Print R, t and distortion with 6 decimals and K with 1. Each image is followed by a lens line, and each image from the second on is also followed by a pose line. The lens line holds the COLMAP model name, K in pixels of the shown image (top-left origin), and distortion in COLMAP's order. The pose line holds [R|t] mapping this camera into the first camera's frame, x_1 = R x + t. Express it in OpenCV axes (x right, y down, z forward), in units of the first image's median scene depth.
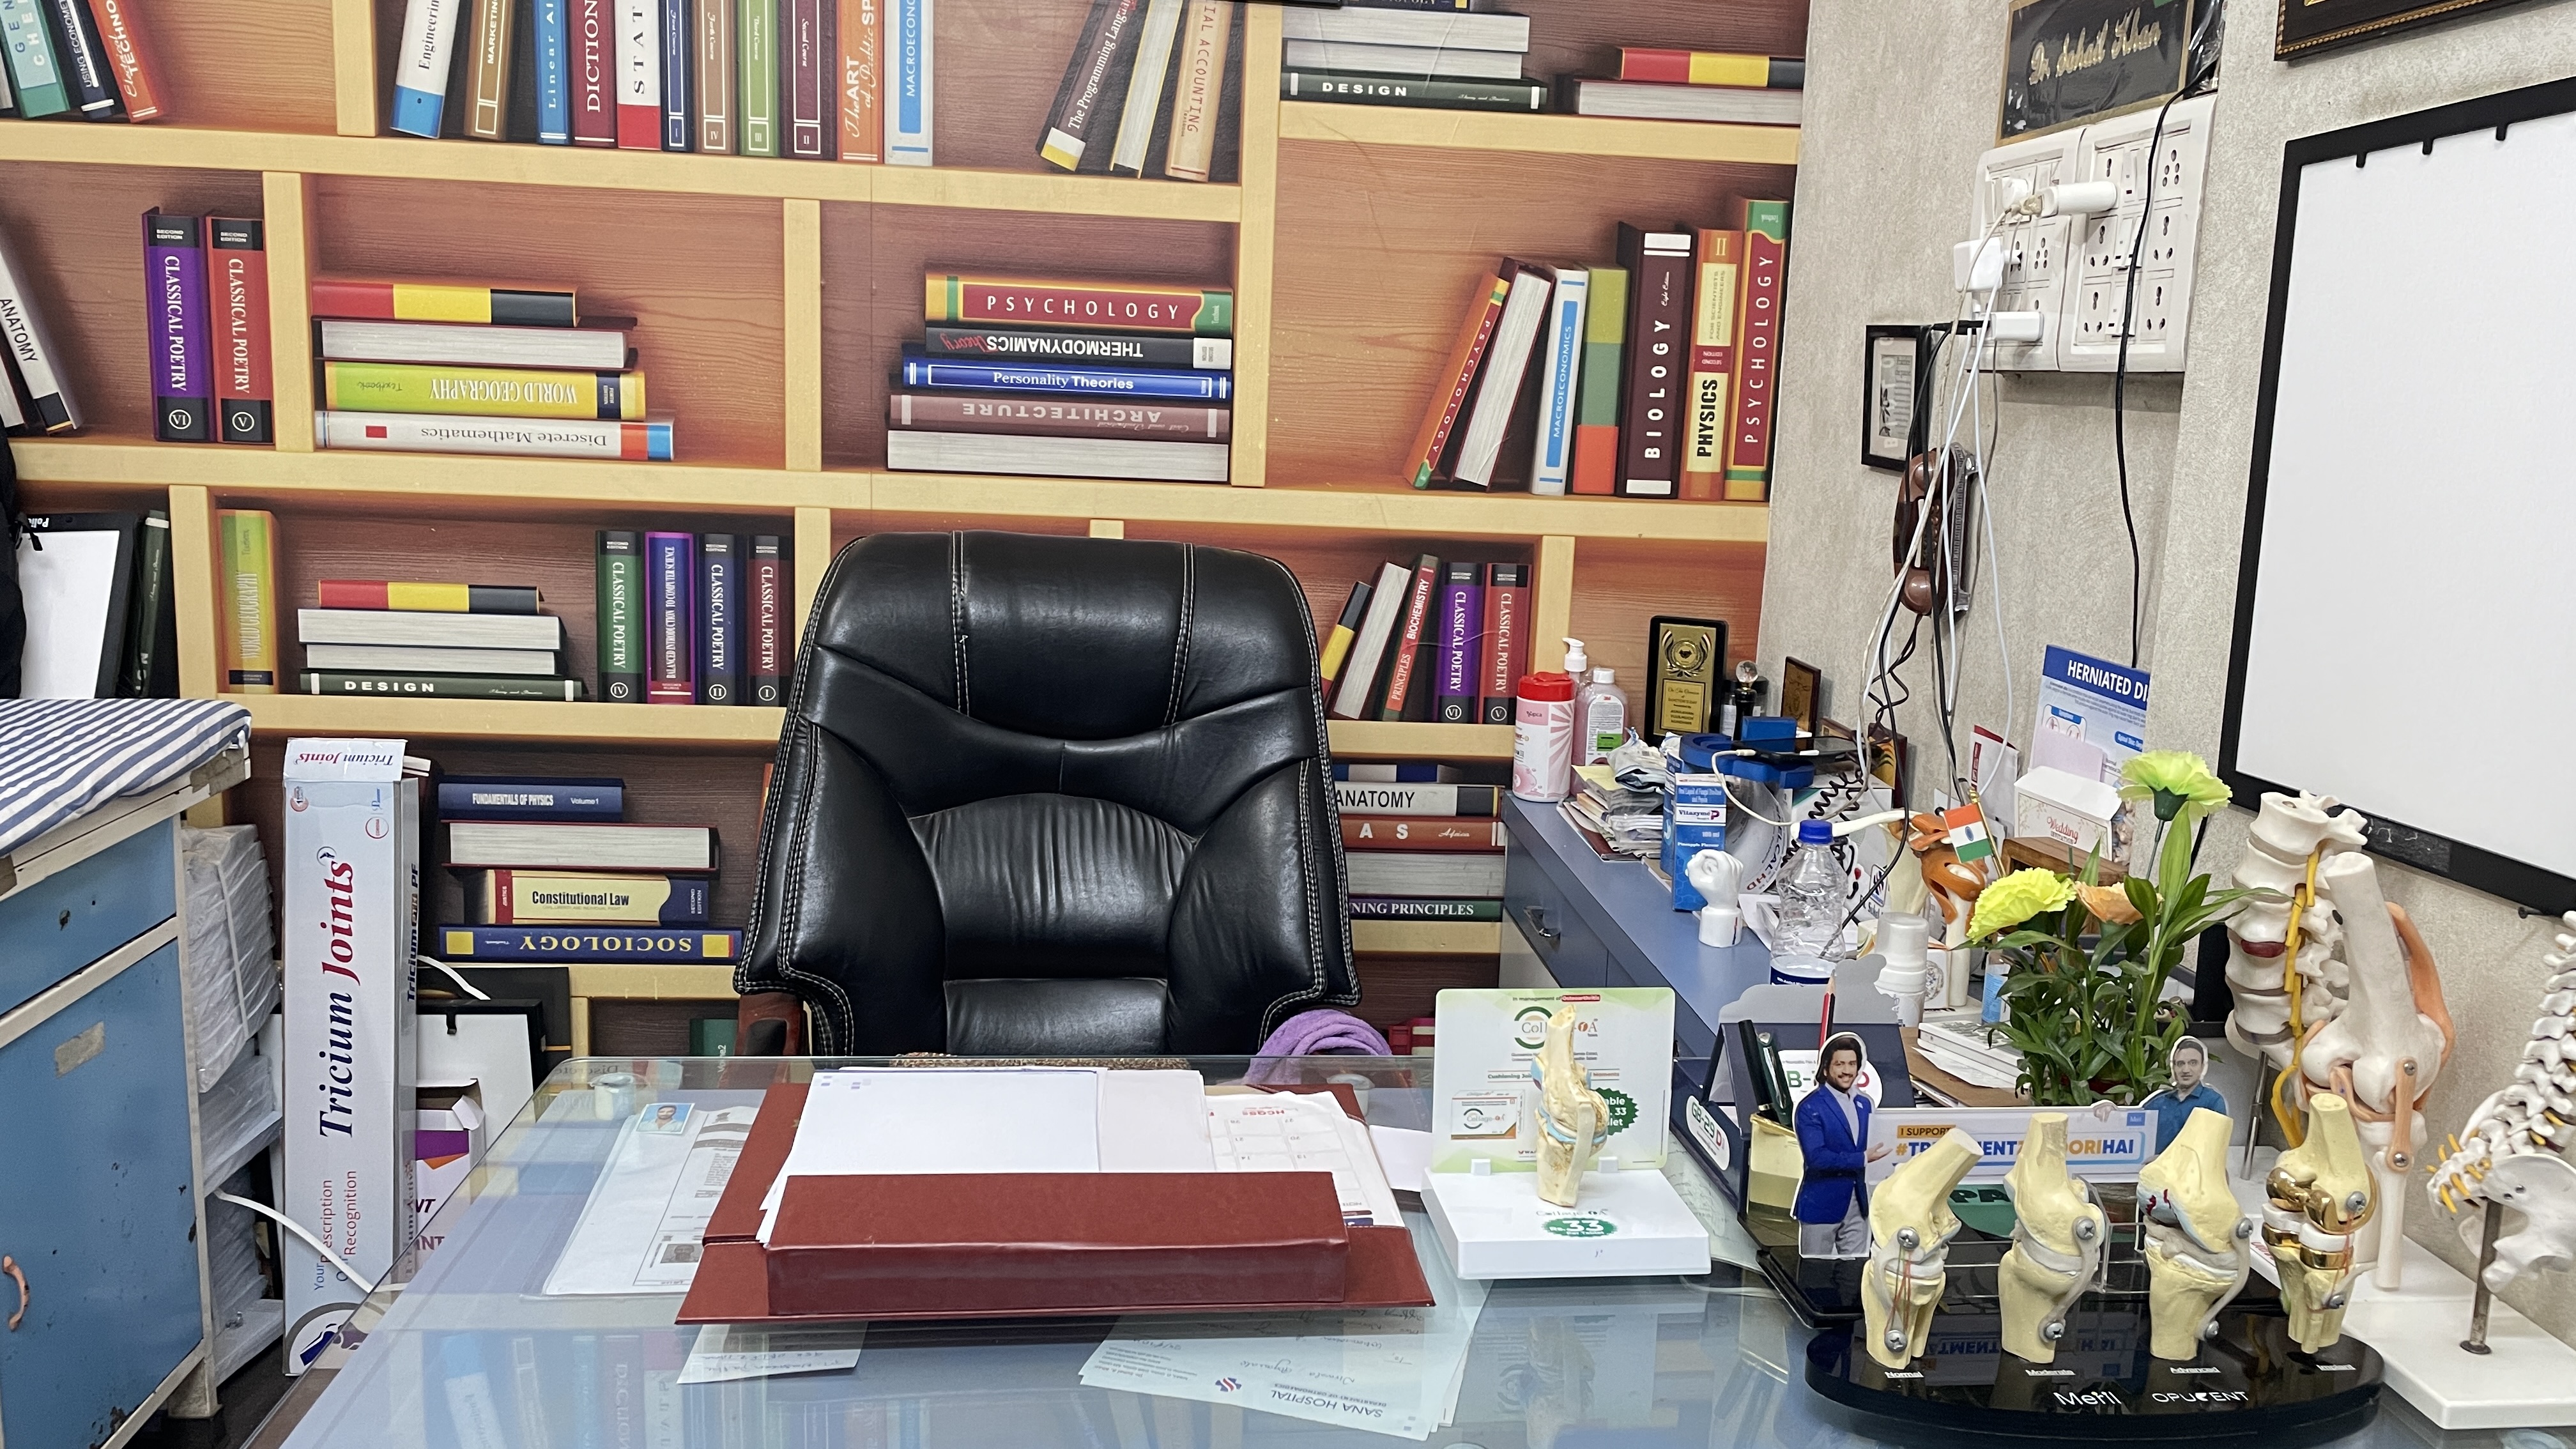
lens RADIAL K [[1940.3, 0, 1305.4], [0, 1940.3, 734.1], [0, 0, 1]] dist [0.044218, -0.070536]
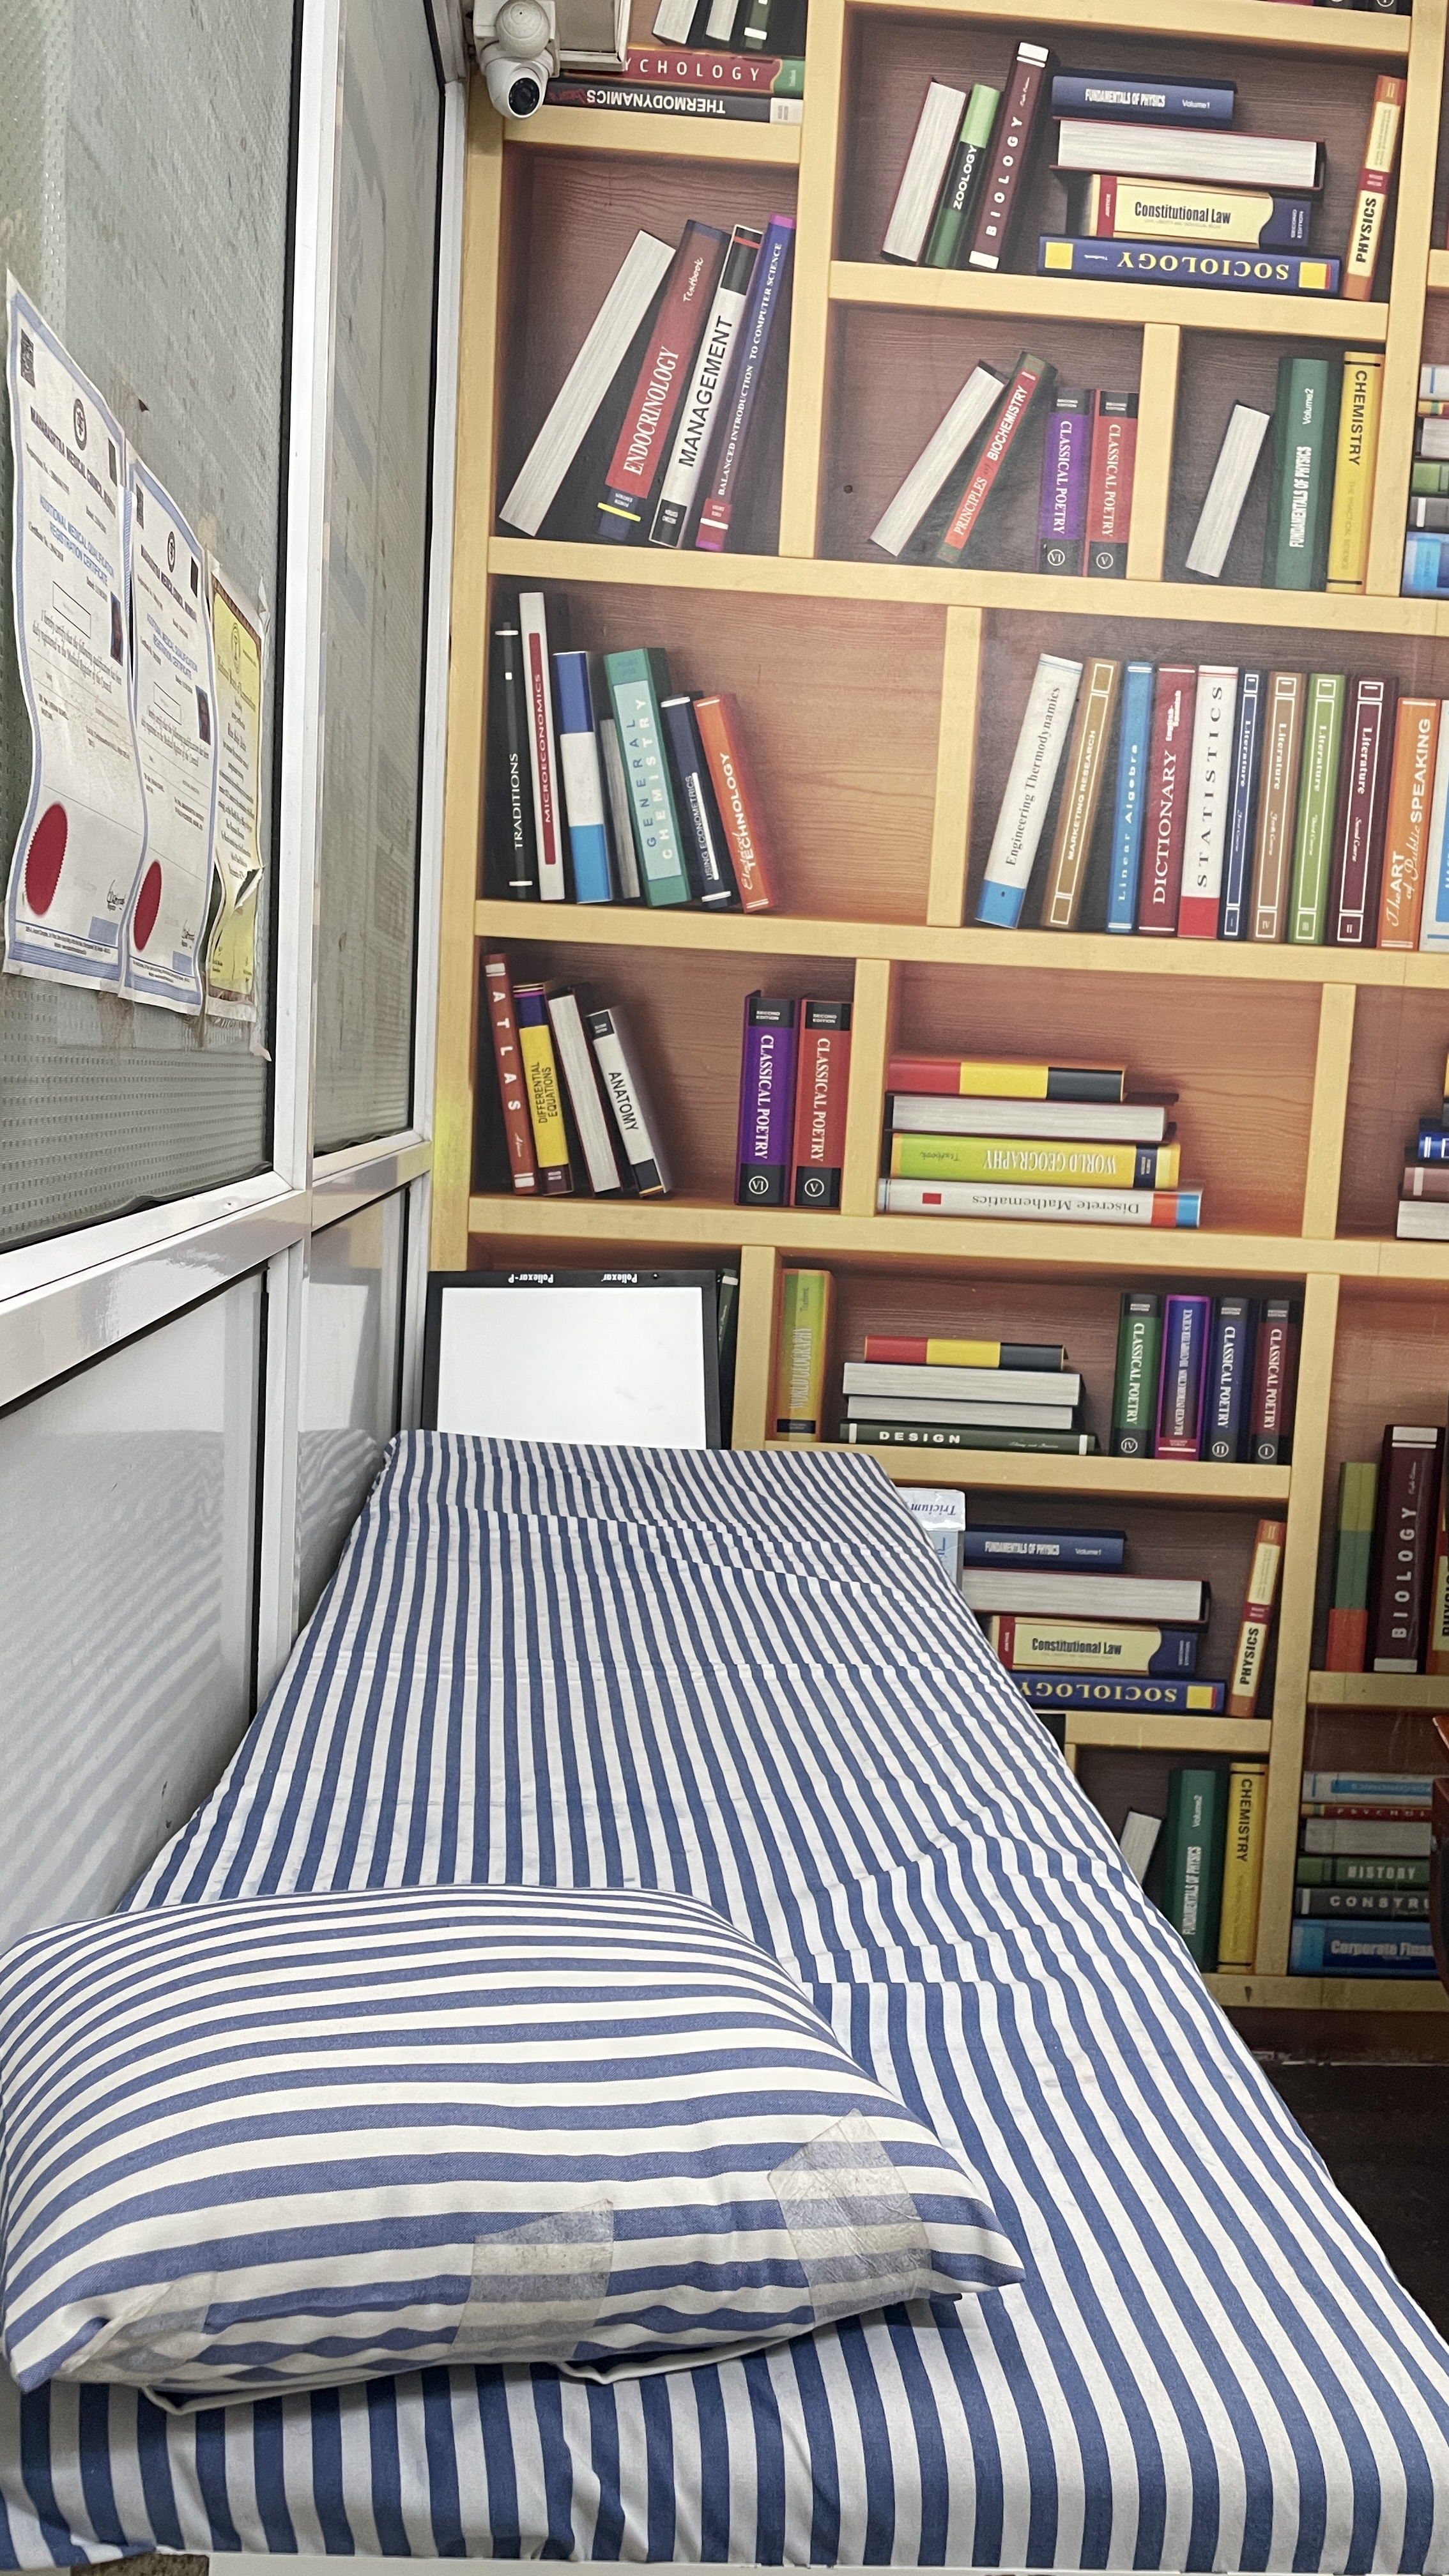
lens RADIAL K [[1940.3, 0, 725.1], [0, 1940.3, 1300.9], [0, 0, 1]] dist [0.044218, -0.070536]
pose [[0.997610, 0.017877, -0.066743, -0.516057], [-0.023084, 0.996680, -0.078083, -0.013915], [0.065126, 0.079437, 0.994710, -0.054147]]
